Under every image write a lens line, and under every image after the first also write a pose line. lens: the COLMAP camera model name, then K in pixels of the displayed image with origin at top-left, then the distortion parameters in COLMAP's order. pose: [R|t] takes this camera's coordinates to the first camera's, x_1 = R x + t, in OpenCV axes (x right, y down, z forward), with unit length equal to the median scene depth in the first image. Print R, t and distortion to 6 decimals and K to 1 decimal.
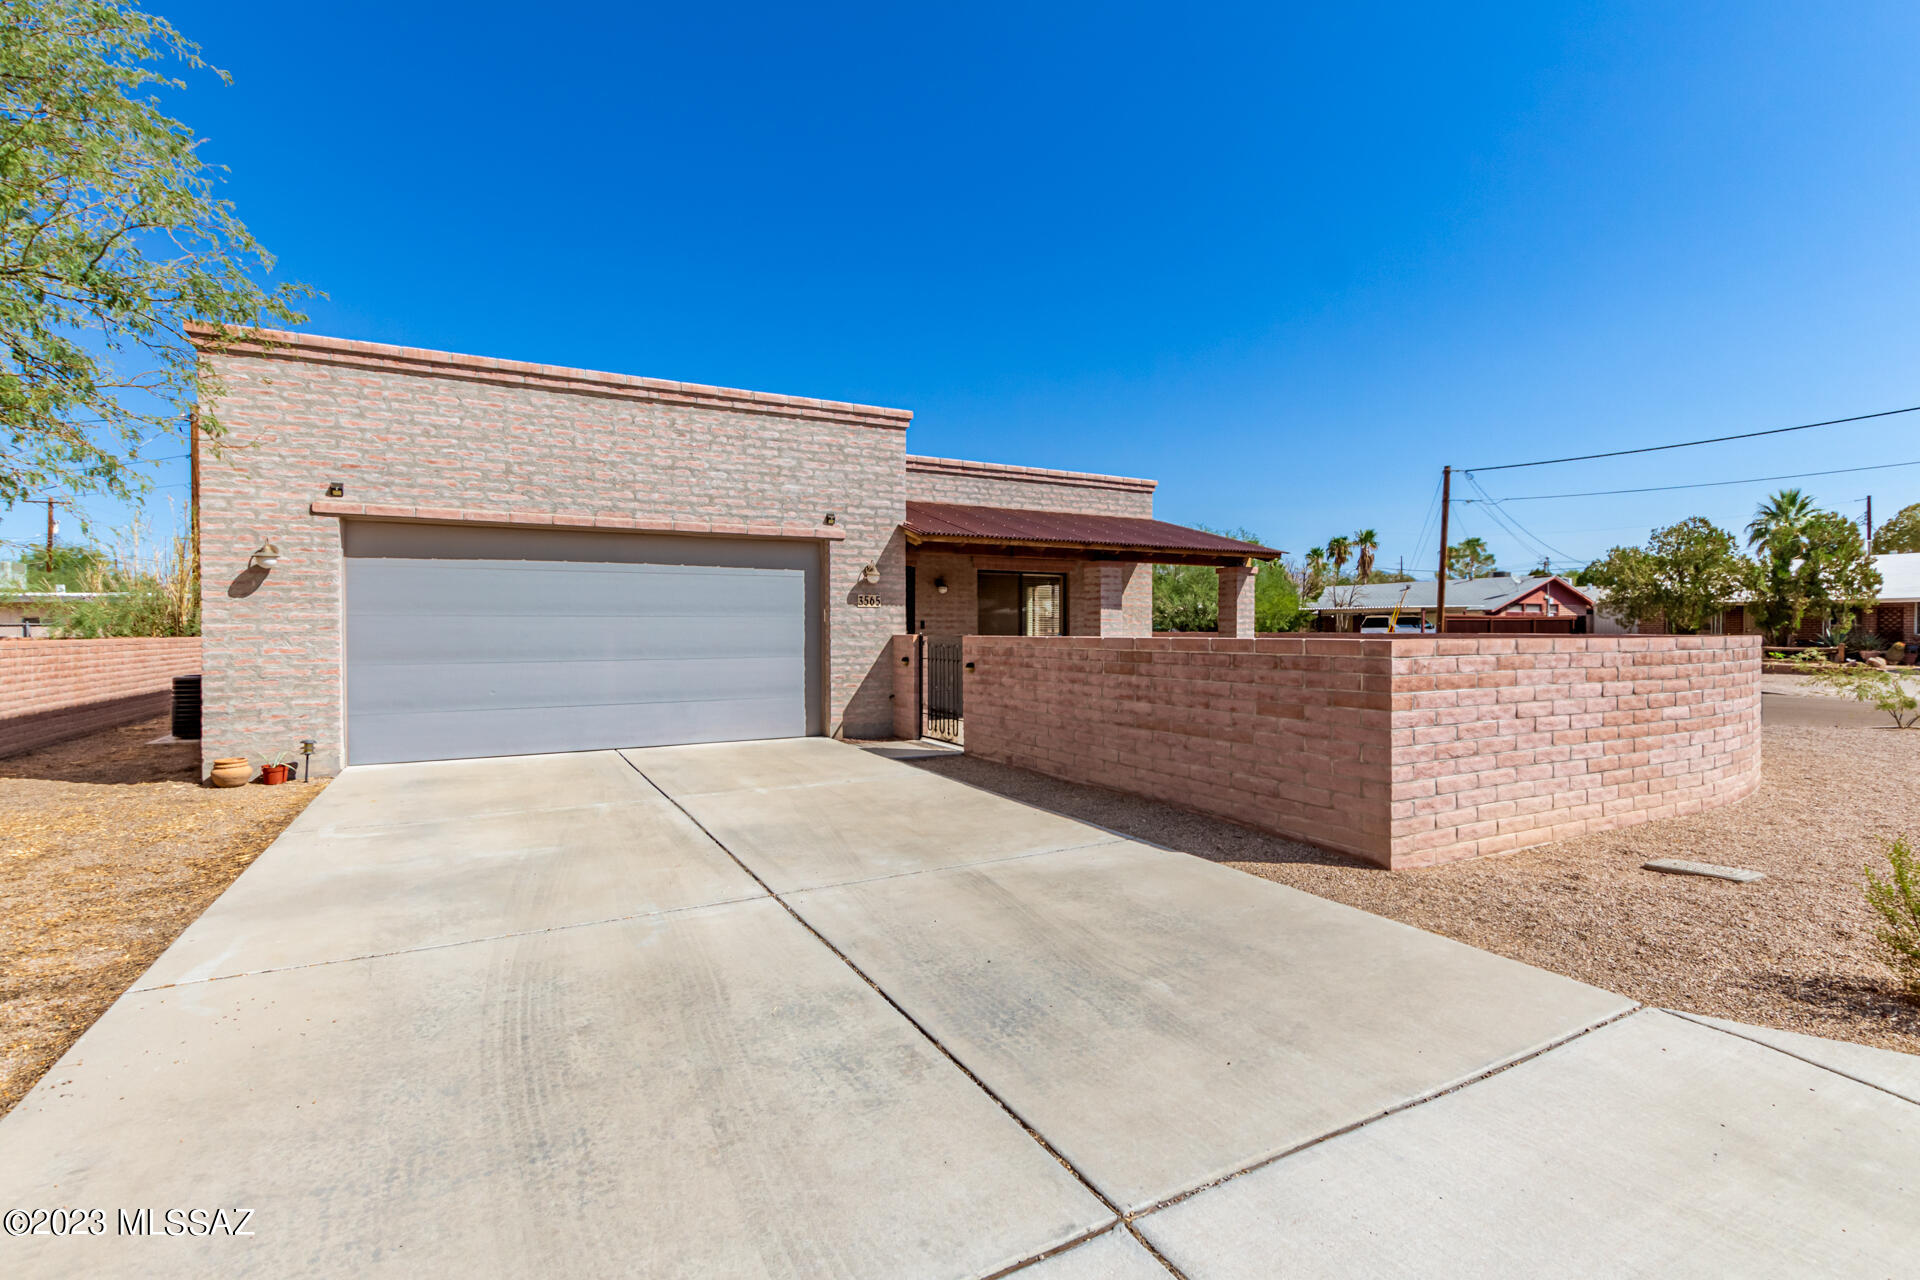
lens RADIAL K [[876.6, 0, 960.0], [0, 876.6, 640.0], [0, 0, 1]] dist [-0.000712, -0.000178]
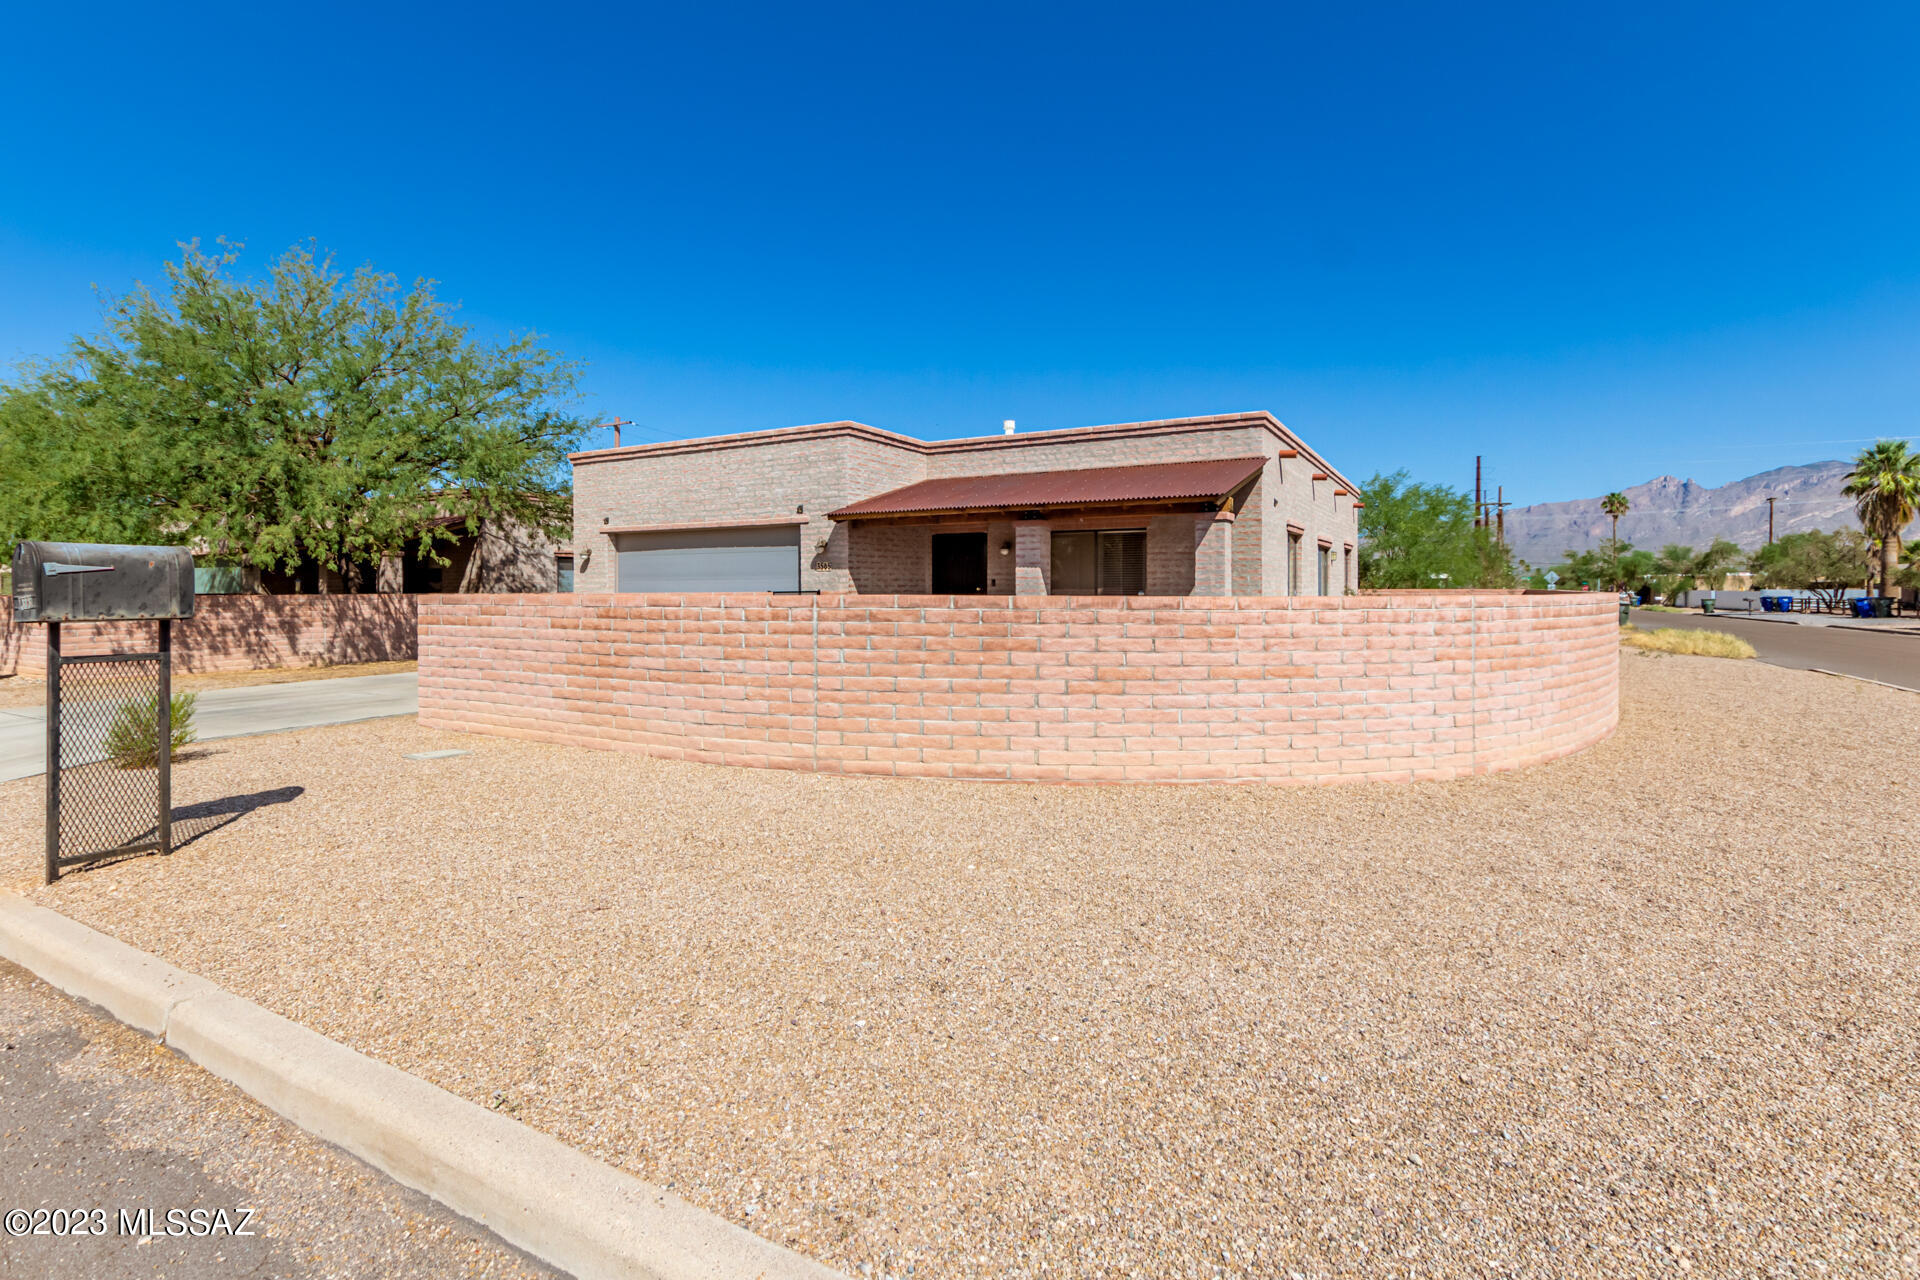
lens RADIAL K [[909.9, 0, 993.6], [0, 909.9, 618.8], [0, 0, 1]] dist [0.000501, 0.000079]
pose [[0.540113, 0.030135, -0.841053, 1.276575], [-0.008523, 0.999503, 0.030338, -0.007984], [0.841549, -0.009218, 0.540102, 0.466984]]
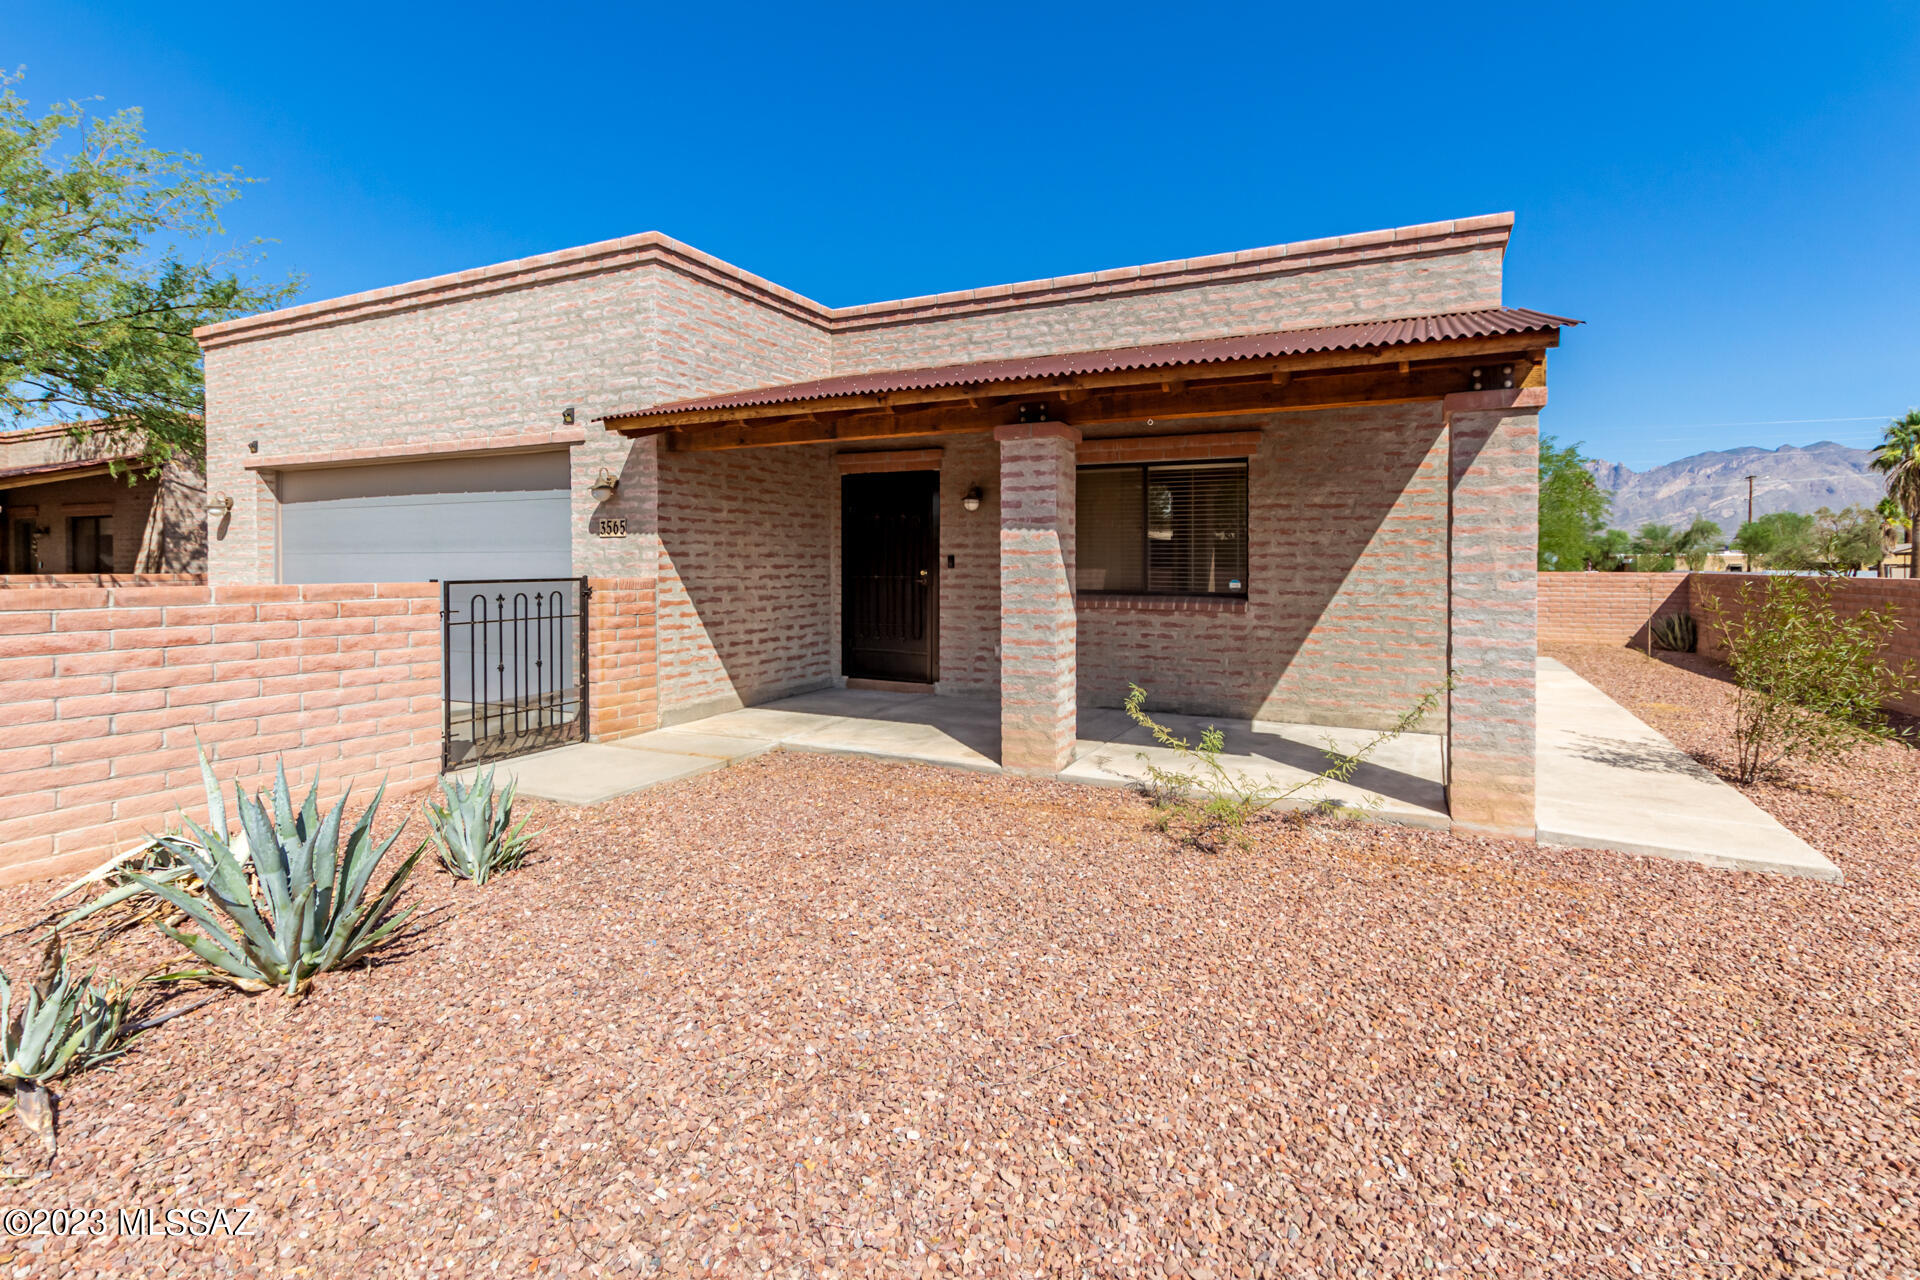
lens RADIAL K [[899.4, 0, 997.1], [0, 899.4, 587.3], [0, 0, 1]] dist [0.004484, 0.000277]
pose [[0.584920, 0.025158, -0.810701, 0.666187], [-0.013173, 0.999682, 0.021518, -0.017368], [0.810984, -0.001907, 0.585065, 0.856639]]
